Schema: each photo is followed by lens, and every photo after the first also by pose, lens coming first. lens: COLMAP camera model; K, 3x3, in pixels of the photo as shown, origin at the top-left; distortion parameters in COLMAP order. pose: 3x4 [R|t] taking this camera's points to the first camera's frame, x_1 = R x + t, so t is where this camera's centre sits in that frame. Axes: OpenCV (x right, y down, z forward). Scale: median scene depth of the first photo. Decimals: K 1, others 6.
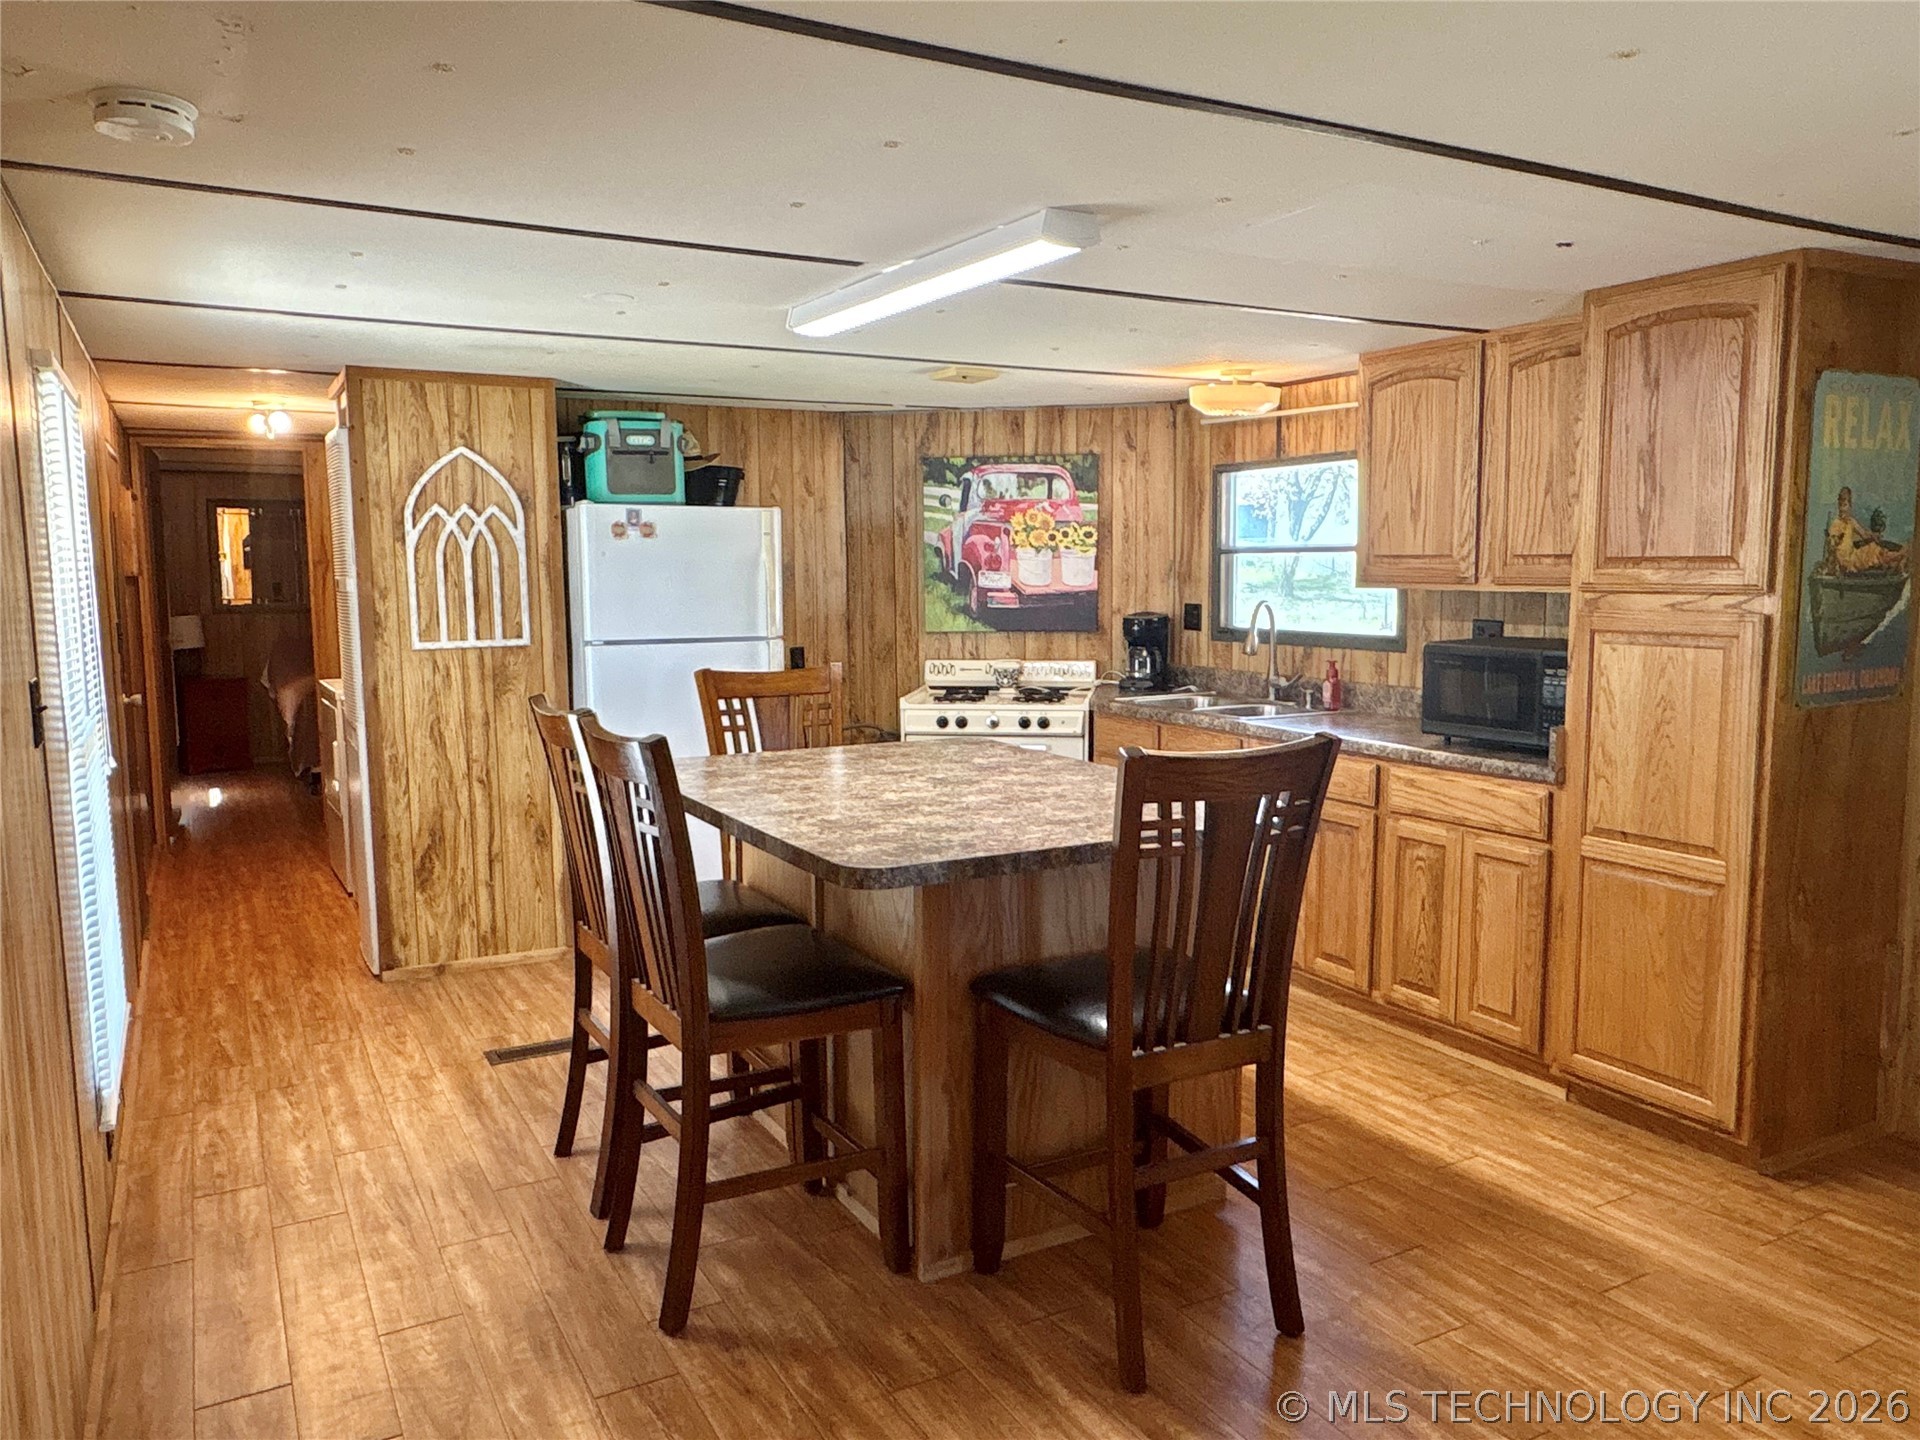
lens RADIAL K [[1365.5, 0, 952.1], [0, 1365.5, 728.2], [0, 0, 1]] dist [-0.003868, 0.001277]
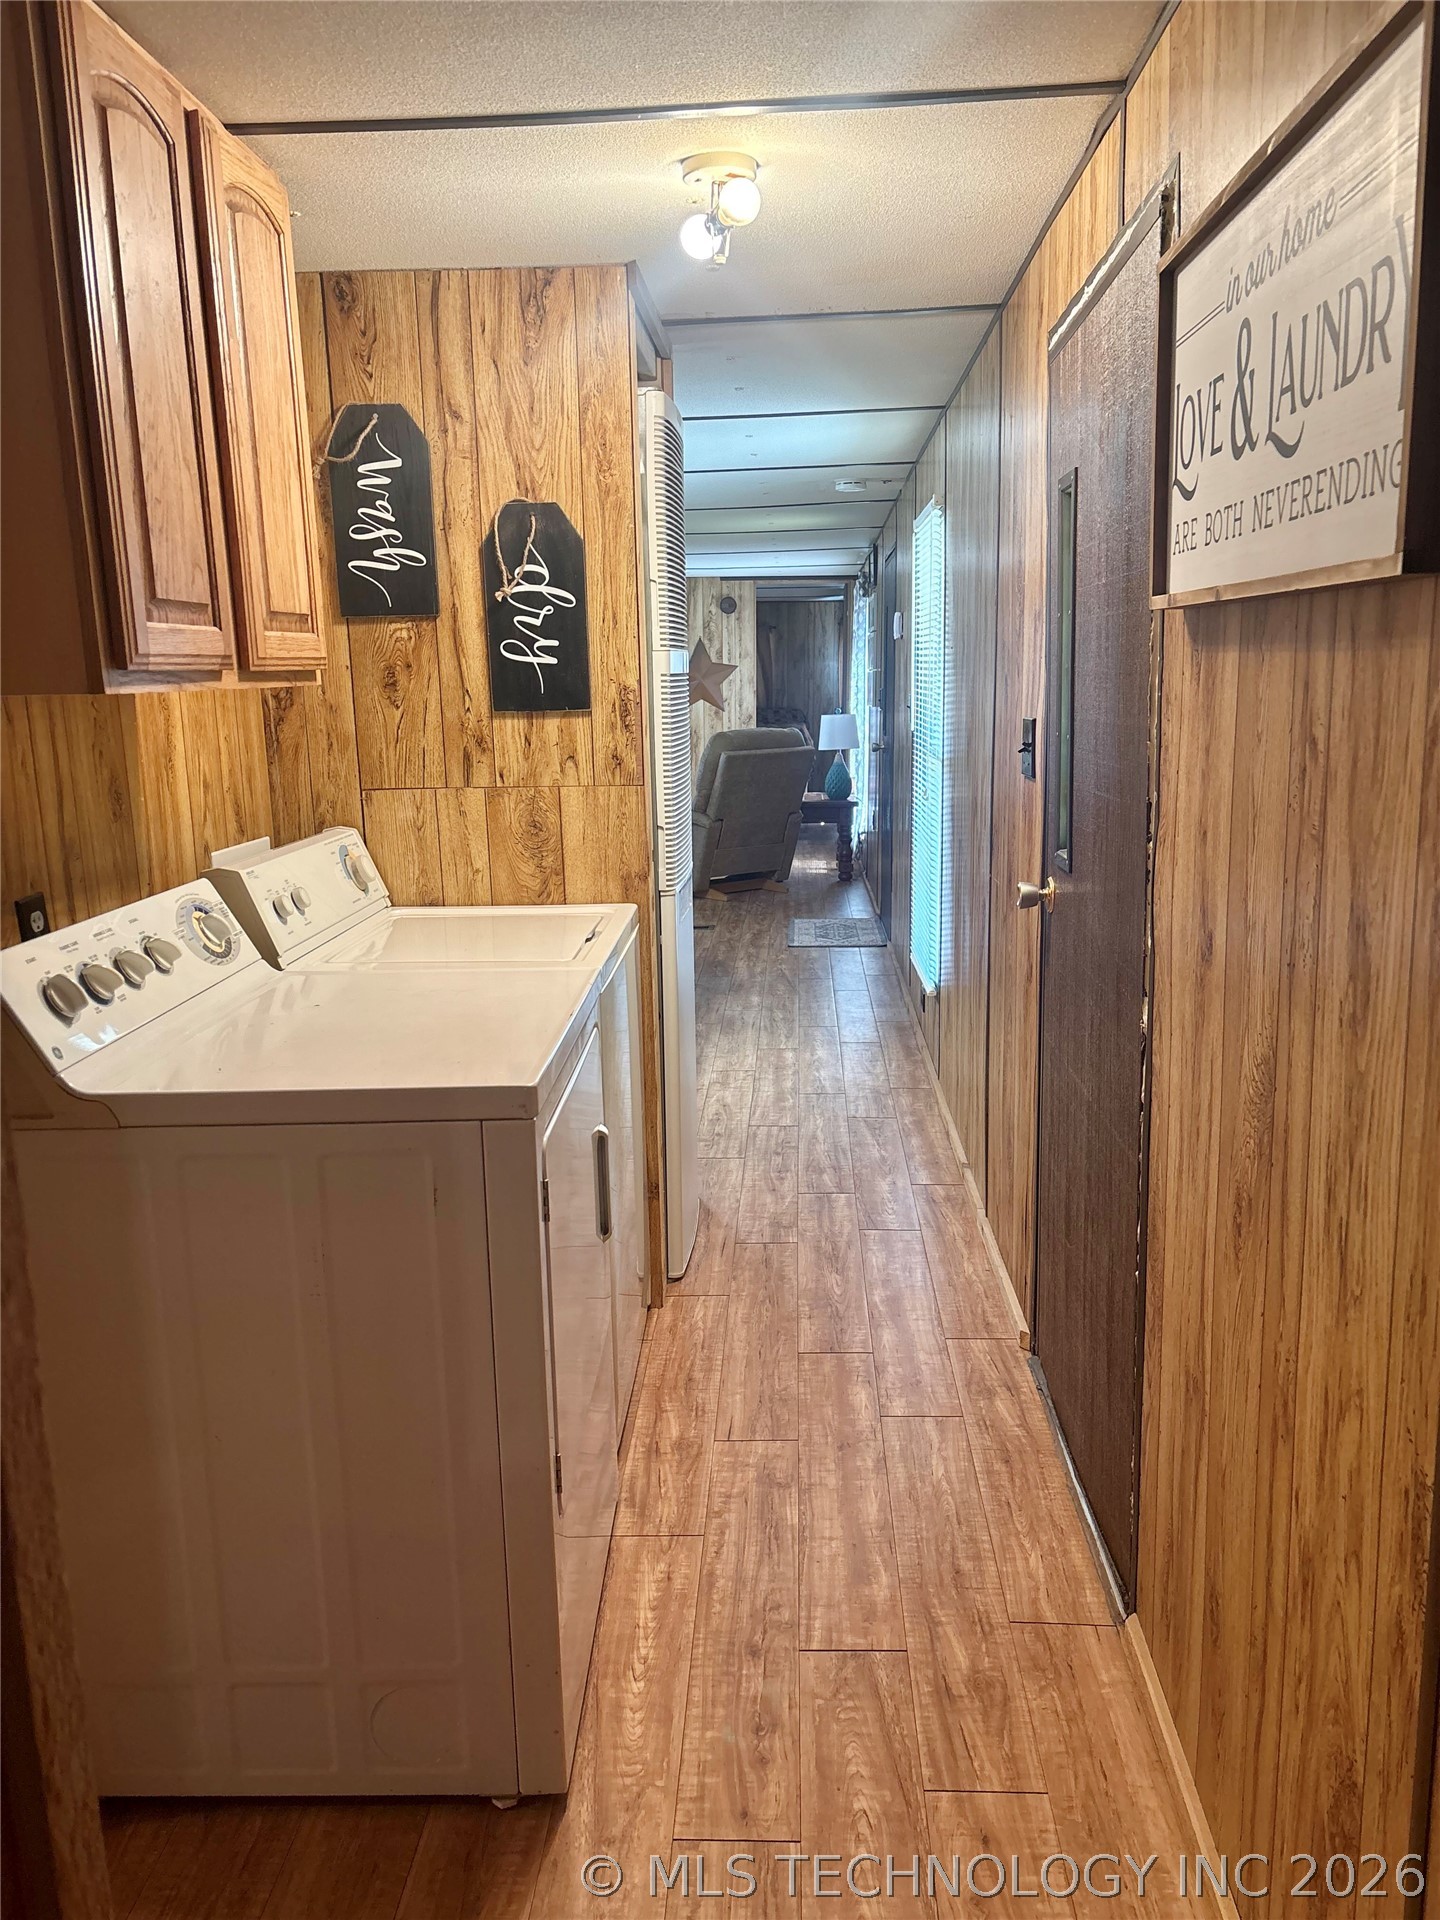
lens RADIAL K [[1477.8, 0, 720.0], [0, 1477.8, 960.0], [0, 0, 1]] dist [0.200059, -0.001521]
pose [[-0.848201, -0.074568, 0.524399, -0.871880], [0.090767, 0.954934, 0.282600, -0.175501], [-0.521839, 0.287300, -0.803208, 1.653075]]
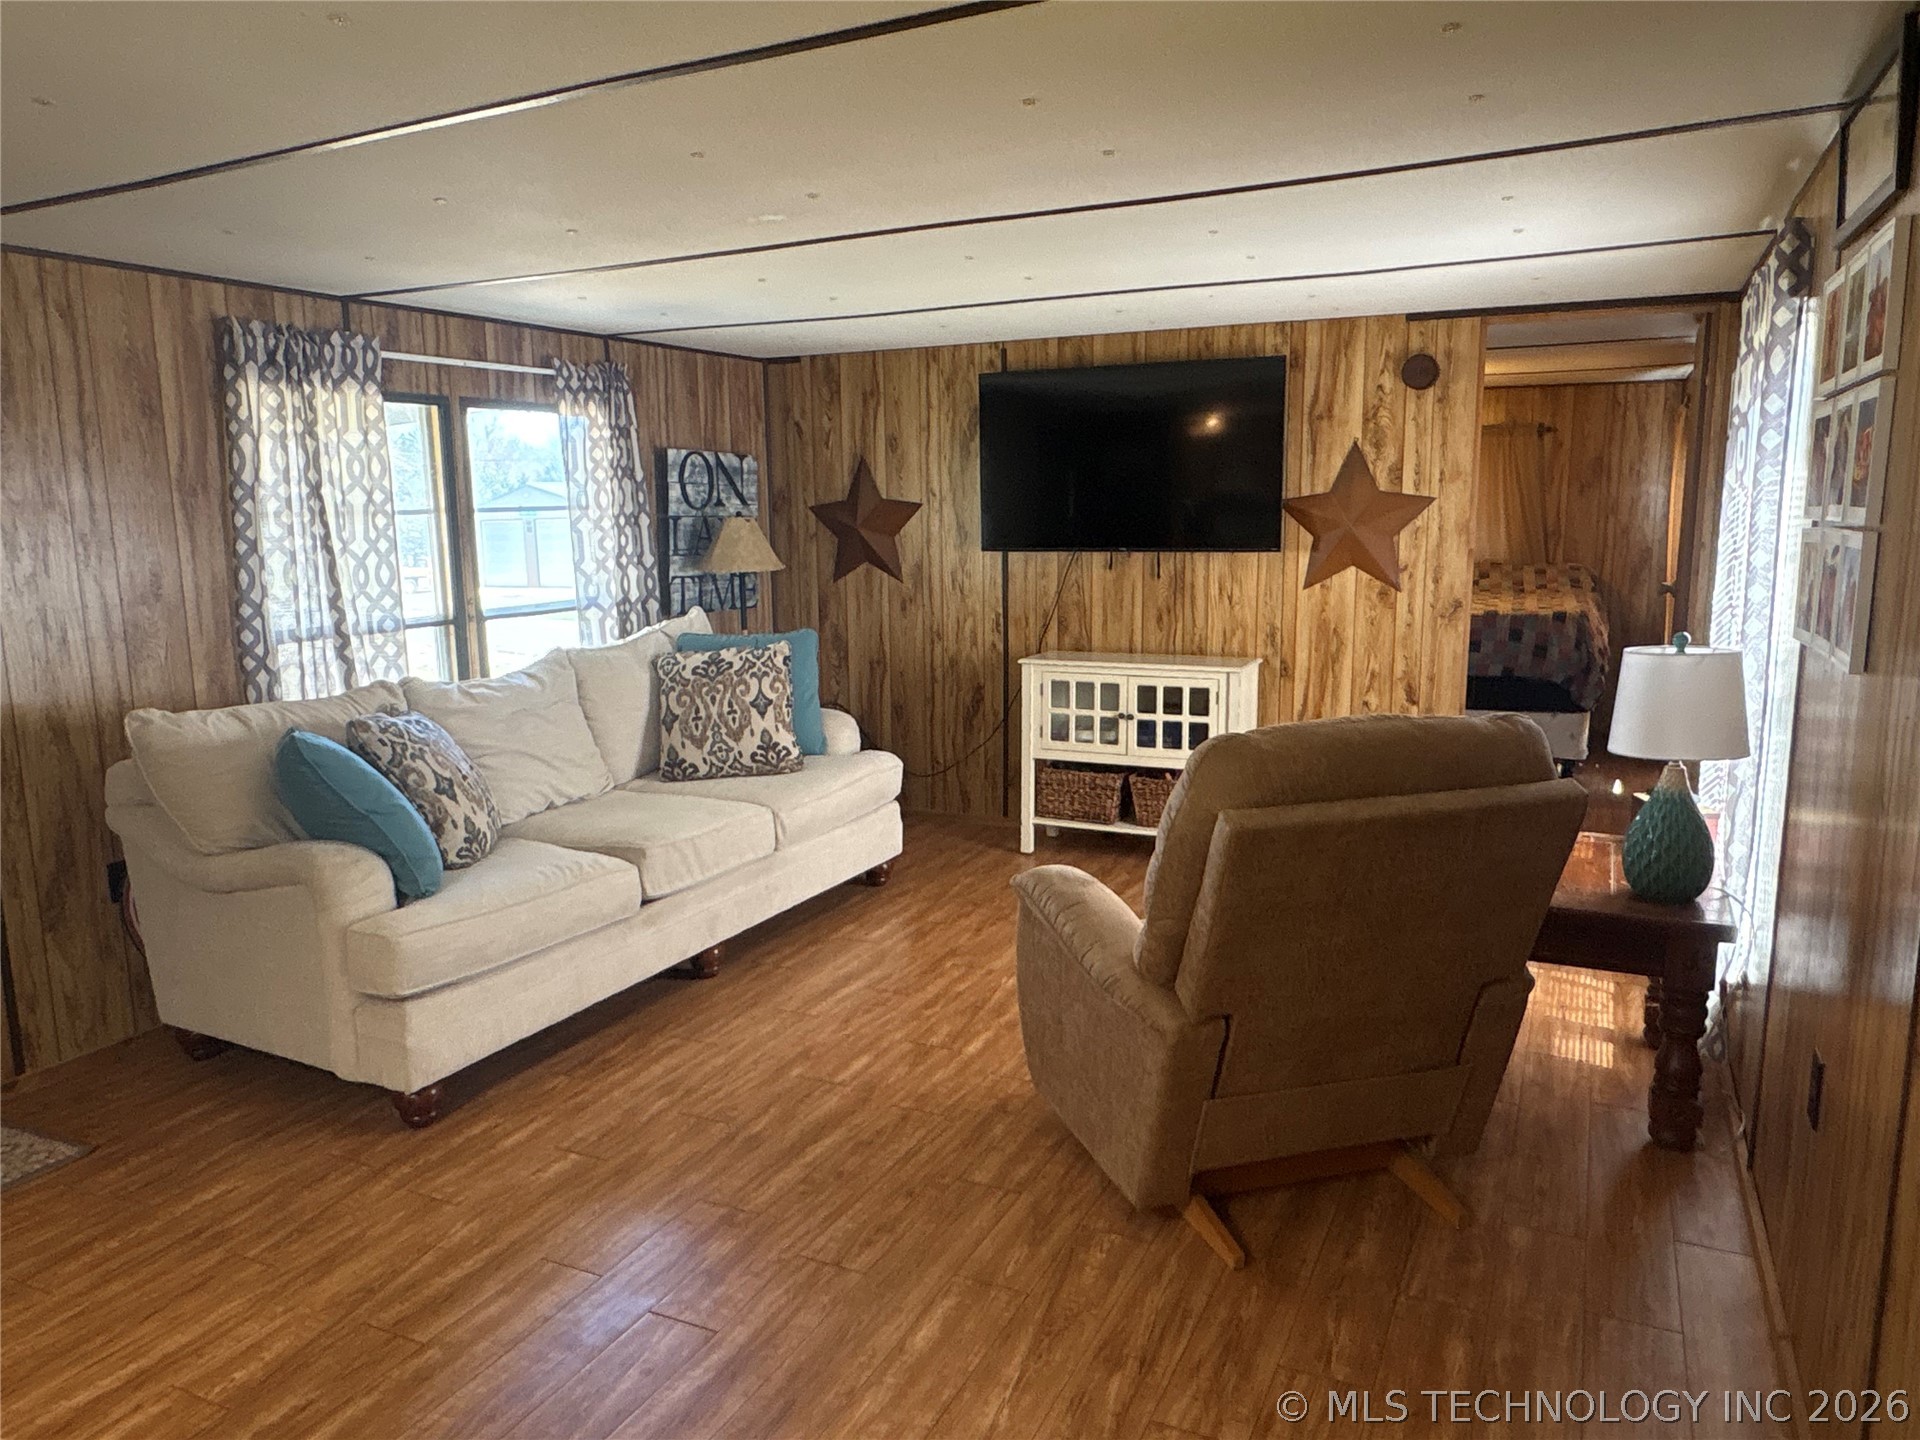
lens RADIAL K [[1297.2, 0, 956.4], [0, 1297.2, 729.9], [0, 0, 1]] dist [0.000266, -0.004744]
pose [[-0.569187, -0.116797, 0.813870, -0.196008], [0.126237, 0.965709, 0.226872, -0.042103], [-0.812459, 0.231873, -0.534925, 0.396905]]
